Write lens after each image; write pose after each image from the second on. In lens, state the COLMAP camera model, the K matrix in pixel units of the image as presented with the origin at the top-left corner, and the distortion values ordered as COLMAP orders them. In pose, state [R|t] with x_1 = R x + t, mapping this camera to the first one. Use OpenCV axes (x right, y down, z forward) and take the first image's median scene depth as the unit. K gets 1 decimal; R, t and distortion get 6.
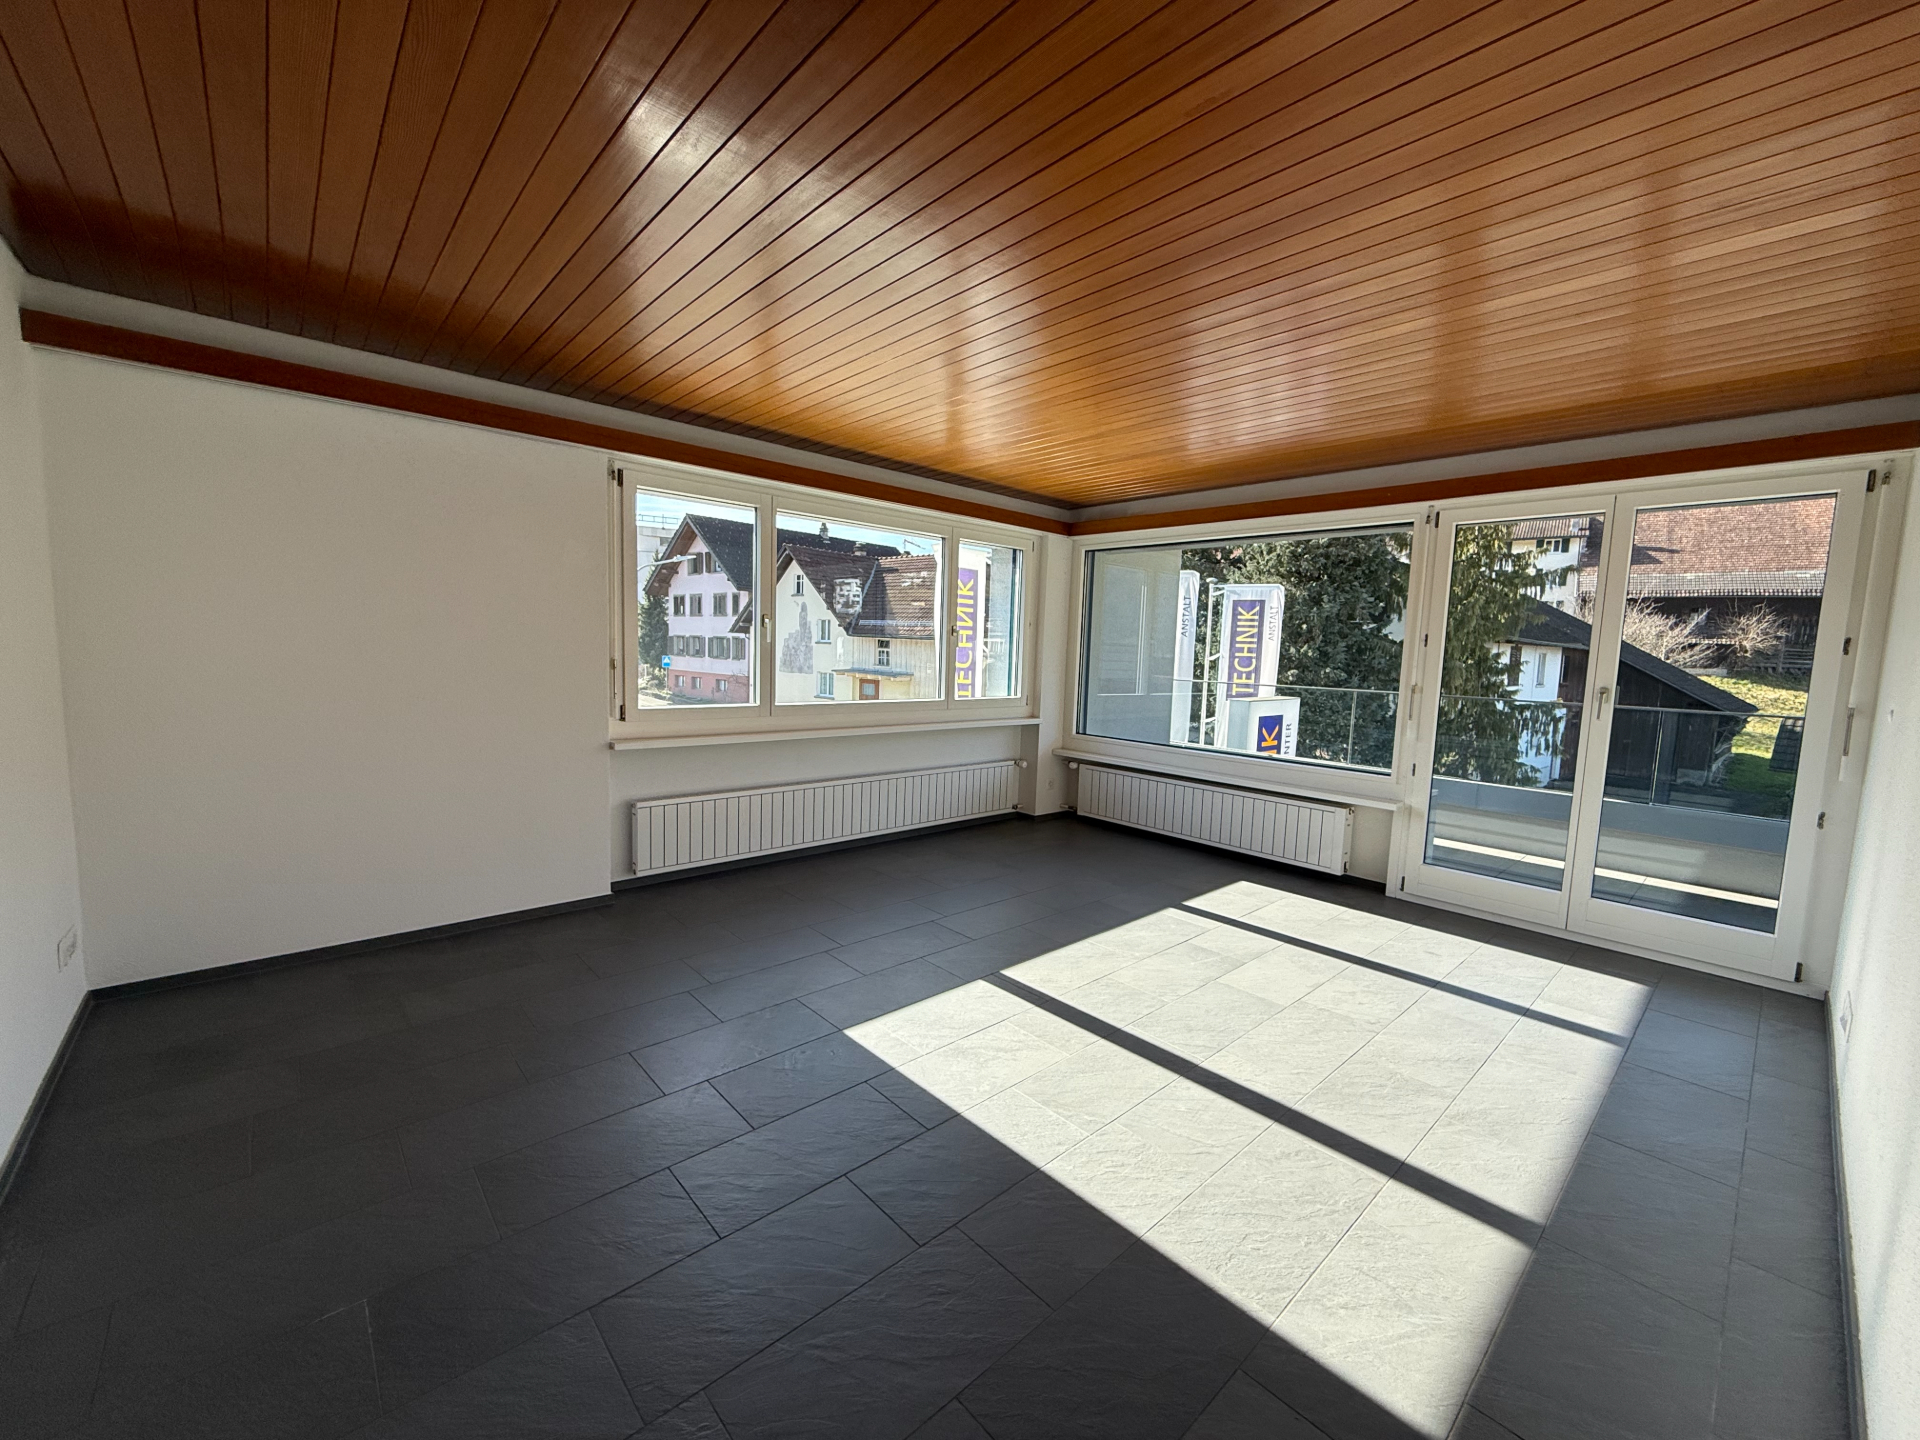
lens RADIAL K [[762.7, 0, 952.5], [0, 762.7, 726.5], [0, 0, 1]] dist [-0.002921, 0.000823]
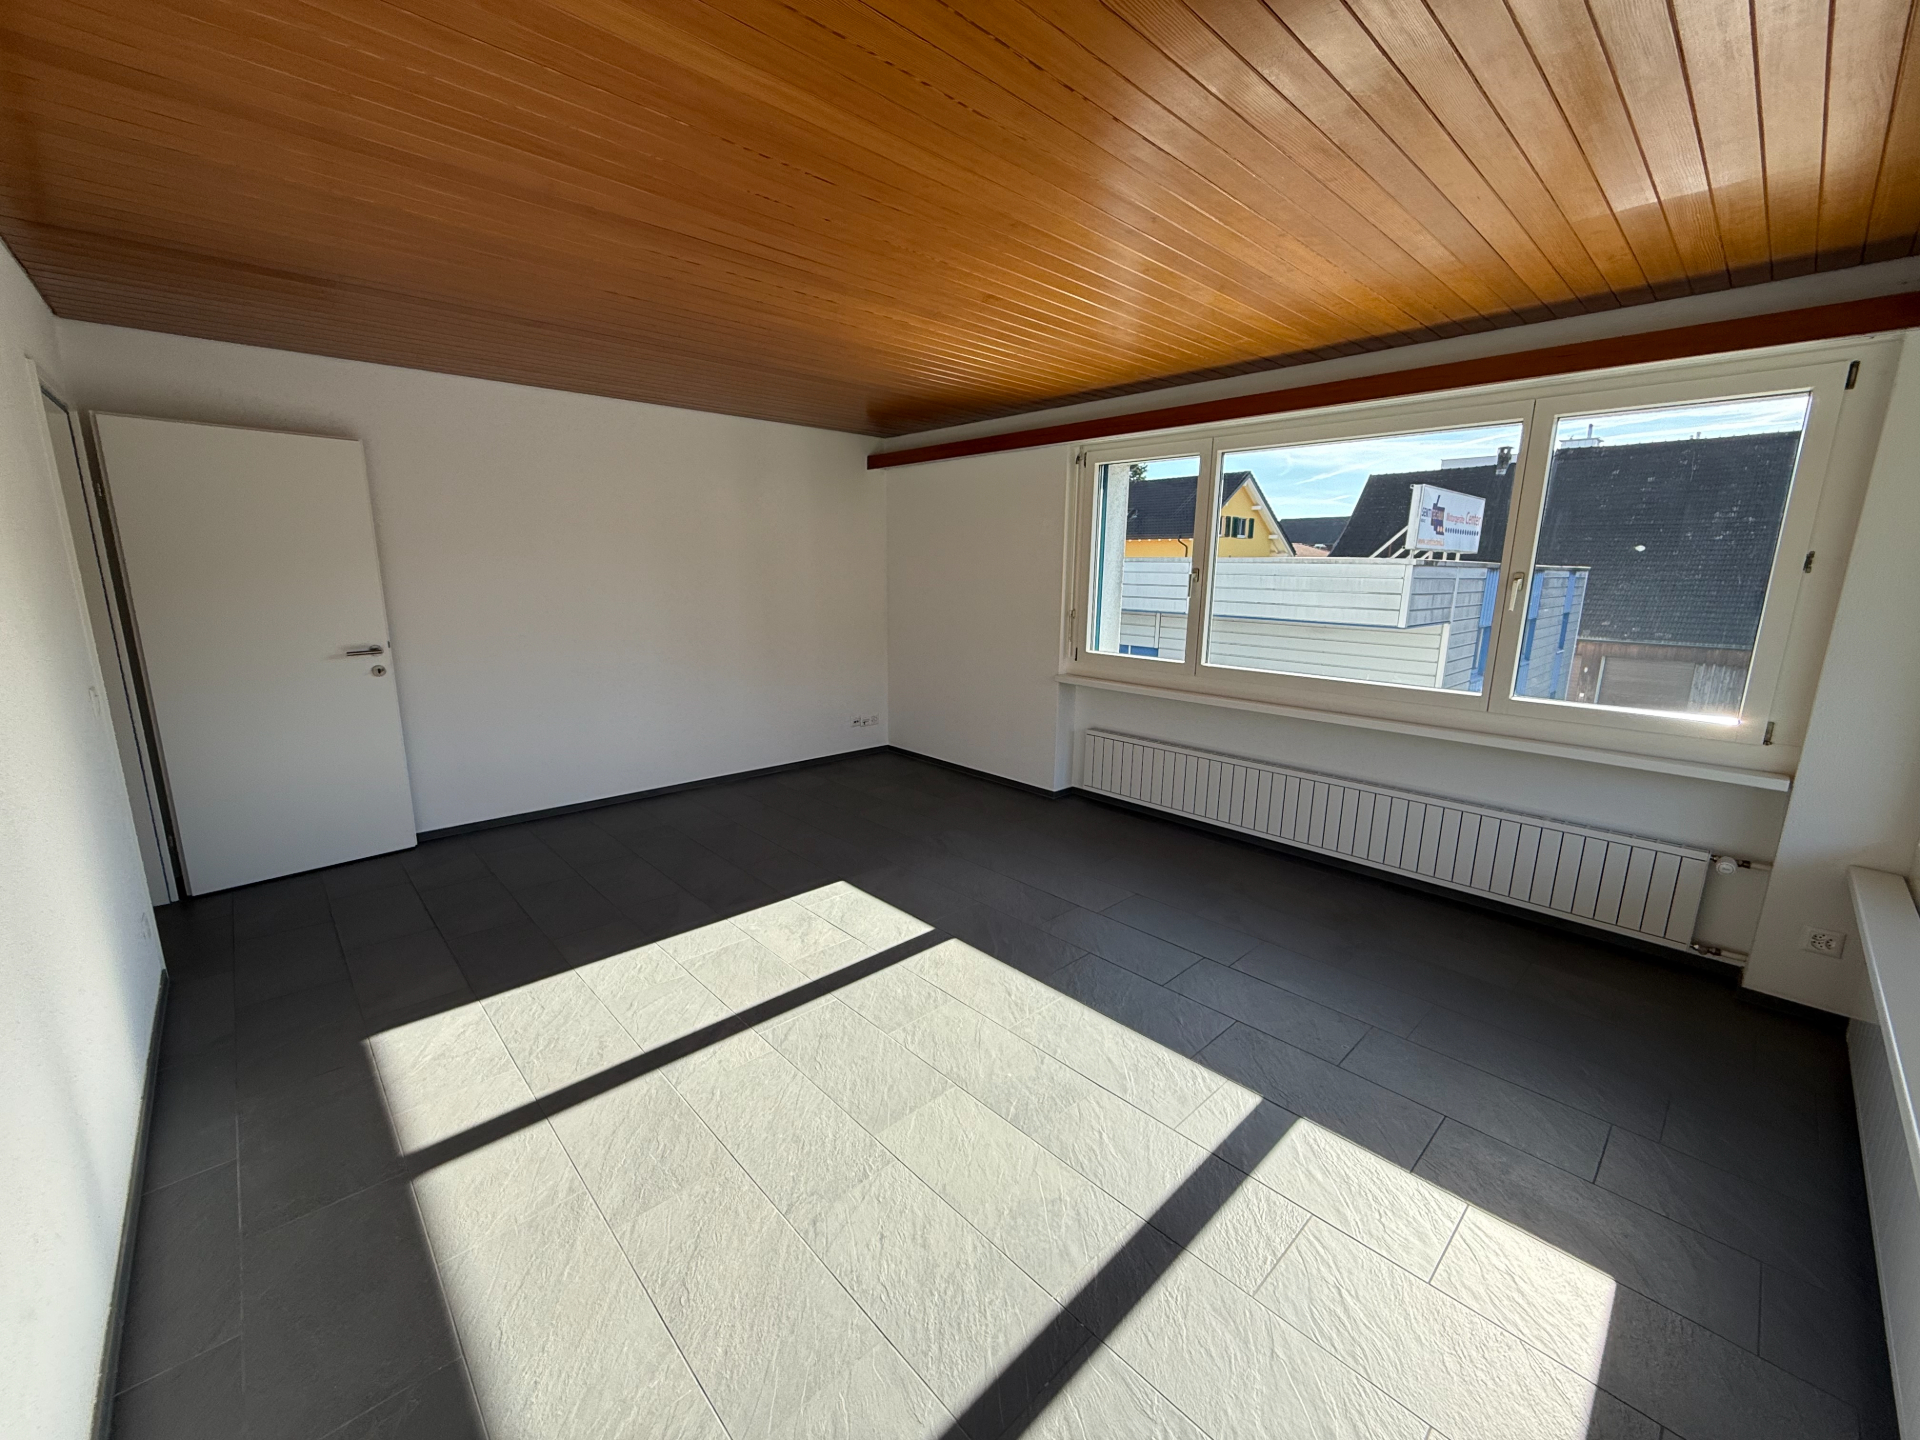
lens RADIAL K [[762.7, 0, 952.4], [0, 762.7, 717.6], [0, 0, 1]] dist [-0.002921, 0.000823]
pose [[0.021362, 0.162352, -0.986502, 1.095093], [-0.119167, 0.980106, 0.158719, -0.121528], [0.992644, 0.114168, 0.040284, 1.038837]]
